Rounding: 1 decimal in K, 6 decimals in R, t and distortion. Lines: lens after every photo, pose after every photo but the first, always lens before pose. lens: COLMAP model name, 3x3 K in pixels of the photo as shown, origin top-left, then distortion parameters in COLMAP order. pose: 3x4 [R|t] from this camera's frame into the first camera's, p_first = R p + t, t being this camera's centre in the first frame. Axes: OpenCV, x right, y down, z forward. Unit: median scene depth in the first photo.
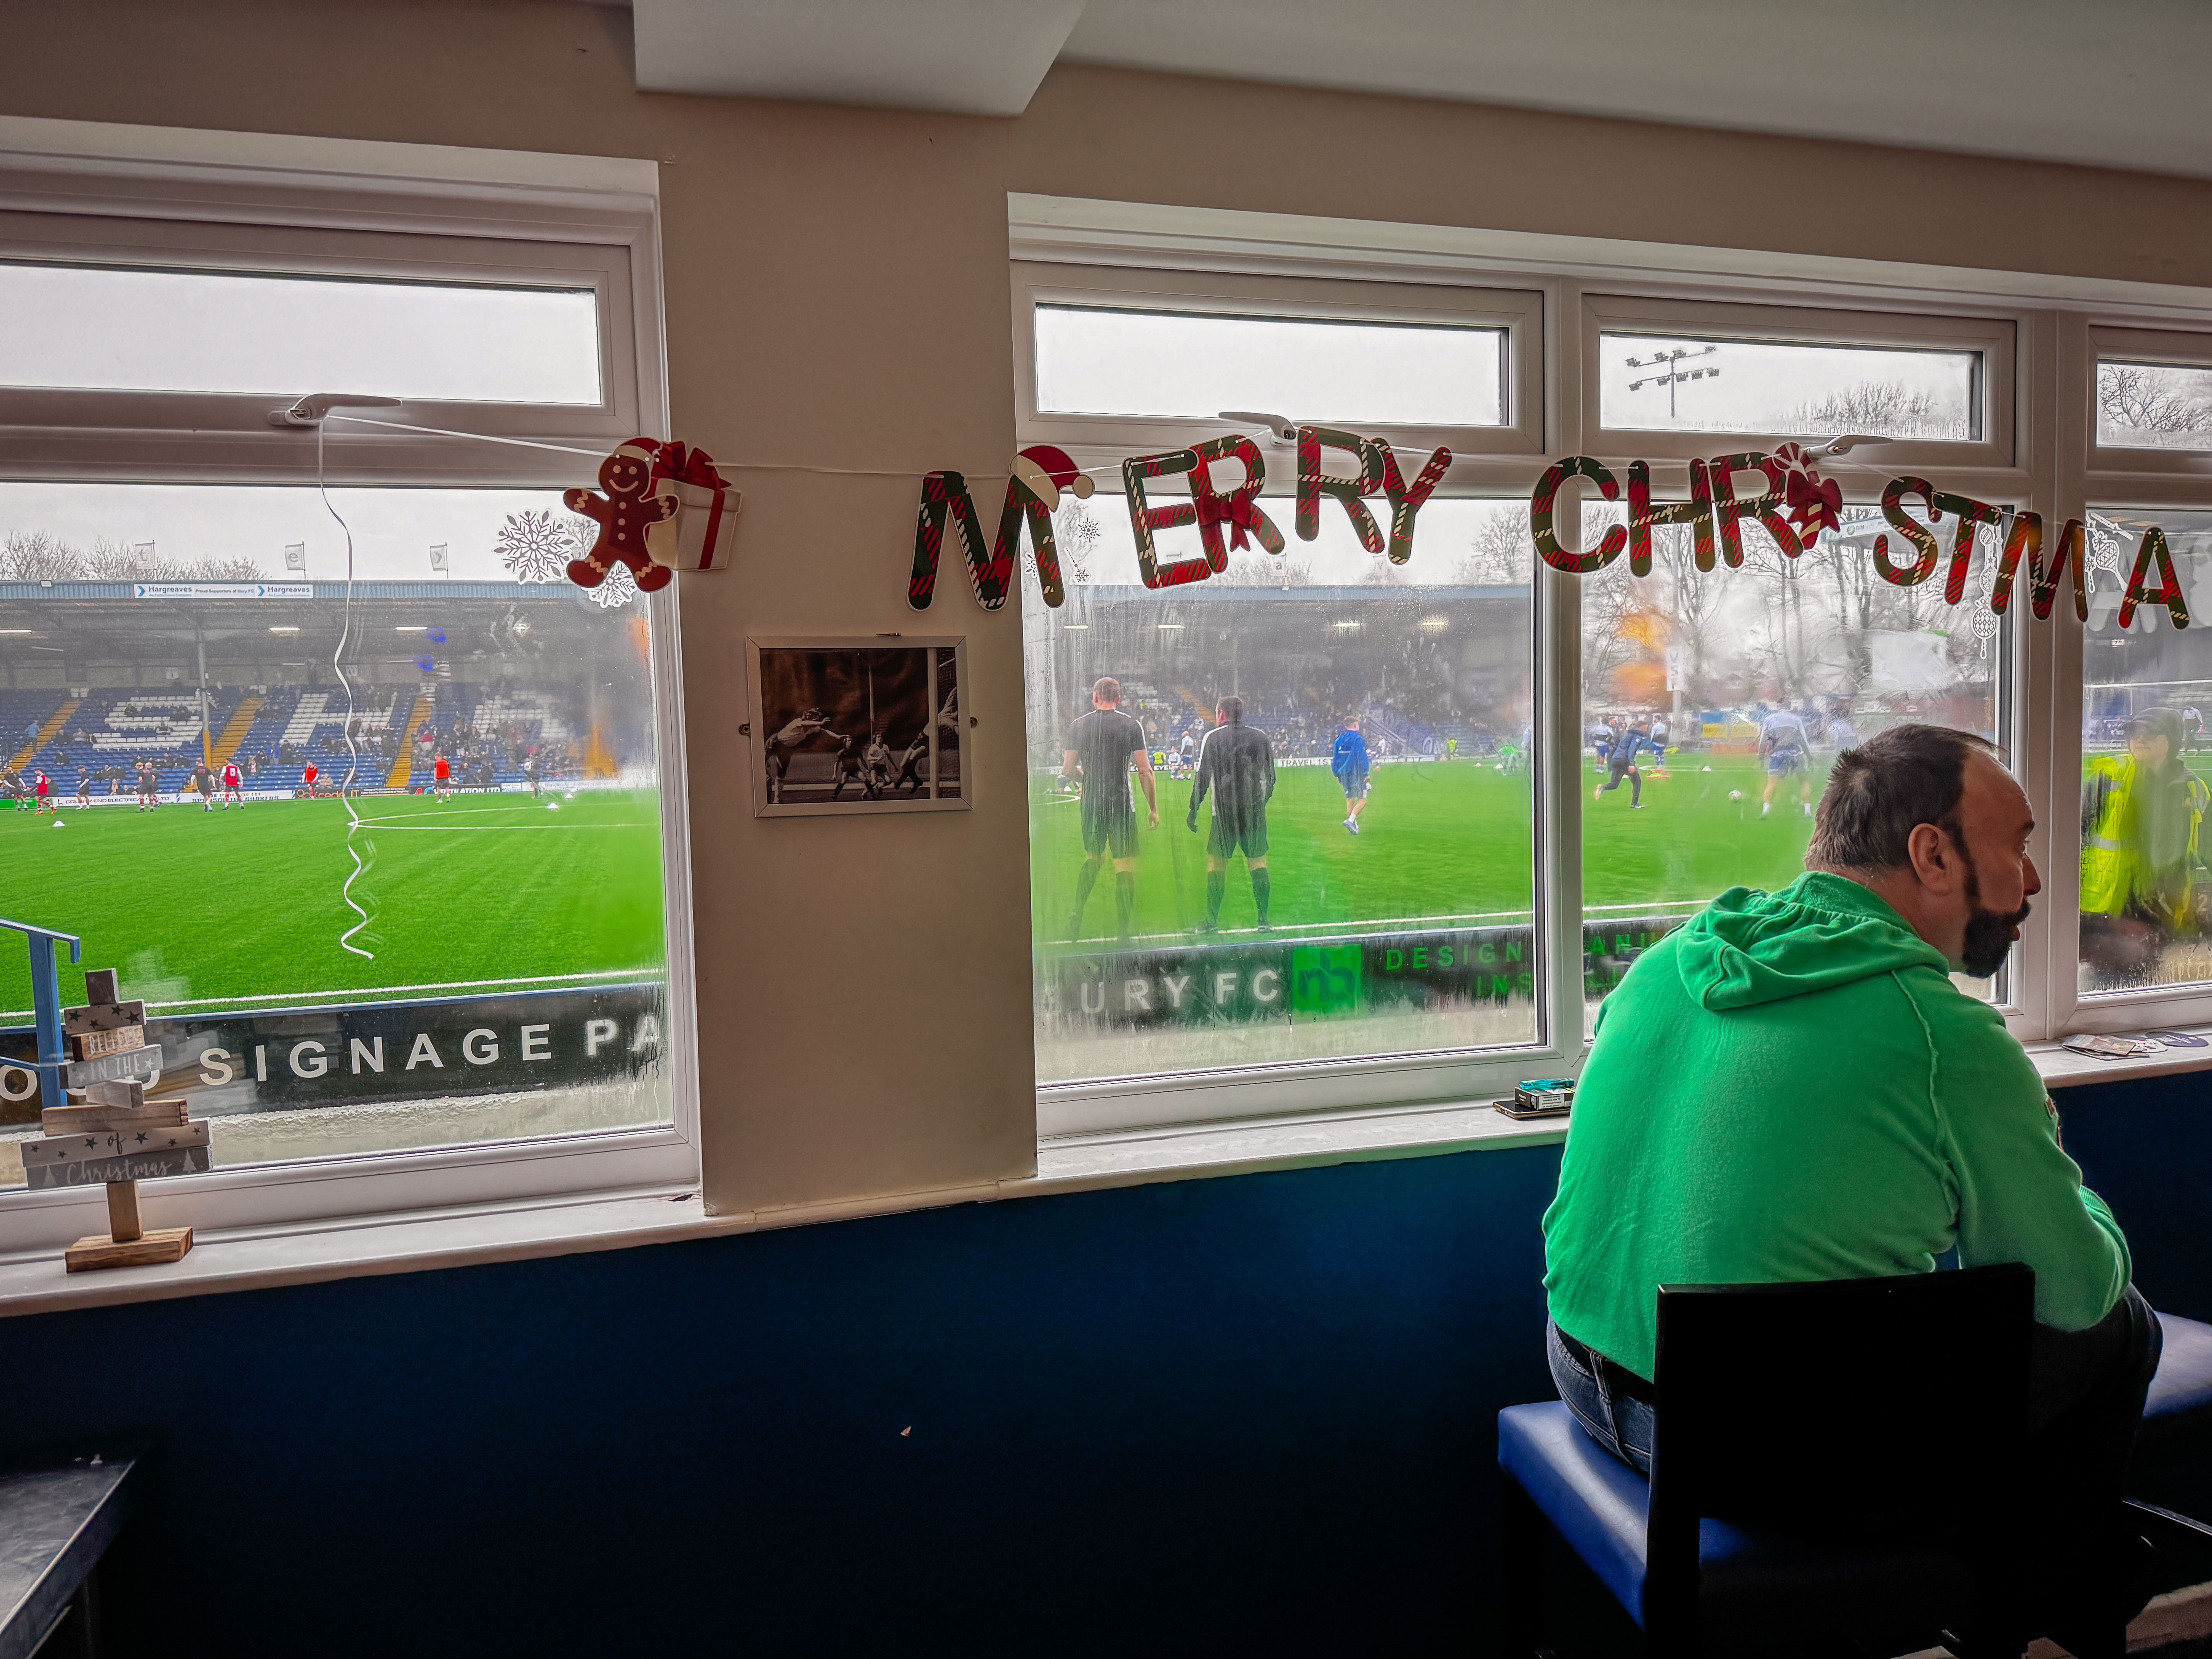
lens RADIAL K [[1579.9, 0, 1108.0], [0, 1579.9, 828.8], [0, 0, 1]] dist [0.006130, -0.016196]
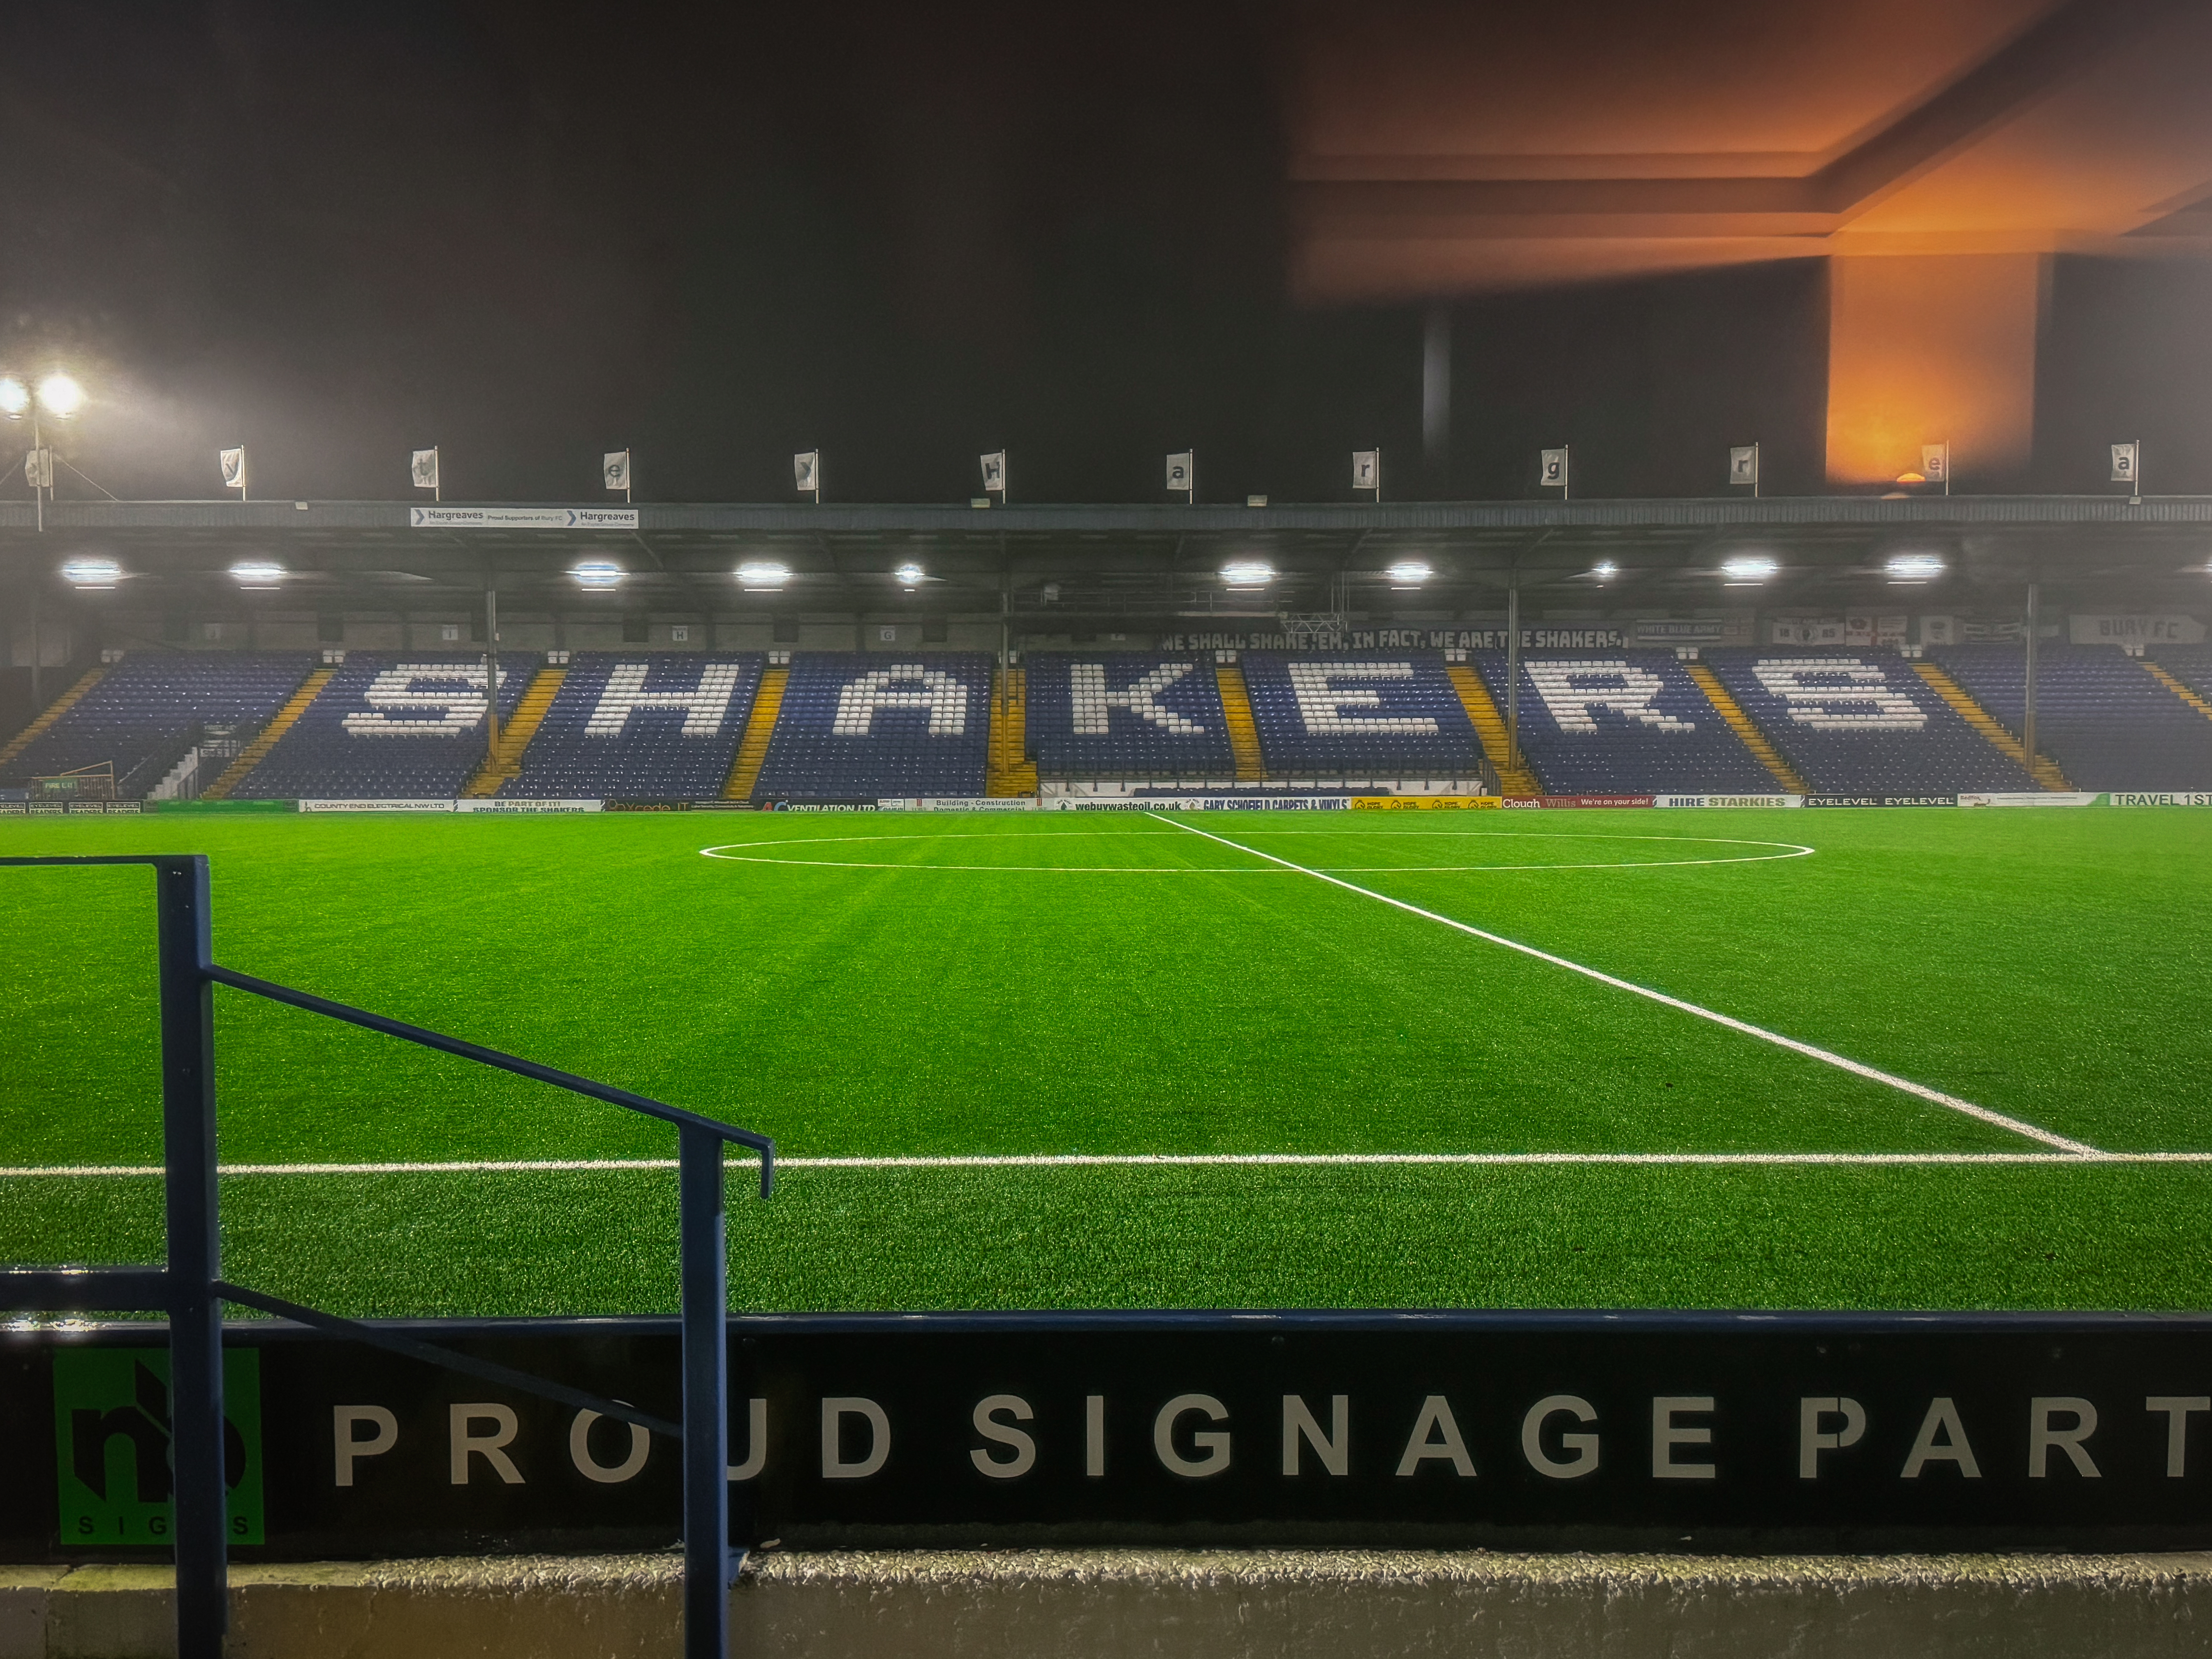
lens RADIAL K [[2431.7, 0, 1096.3], [0, 2431.7, 824.5], [0, 0, 1]] dist [0.057699, 0.000000]
pose [[0.962842, 0.033911, -0.267927, -0.309607], [-0.040768, 0.998967, -0.020068, -0.009238], [0.266969, 0.030245, 0.963230, 0.285559]]
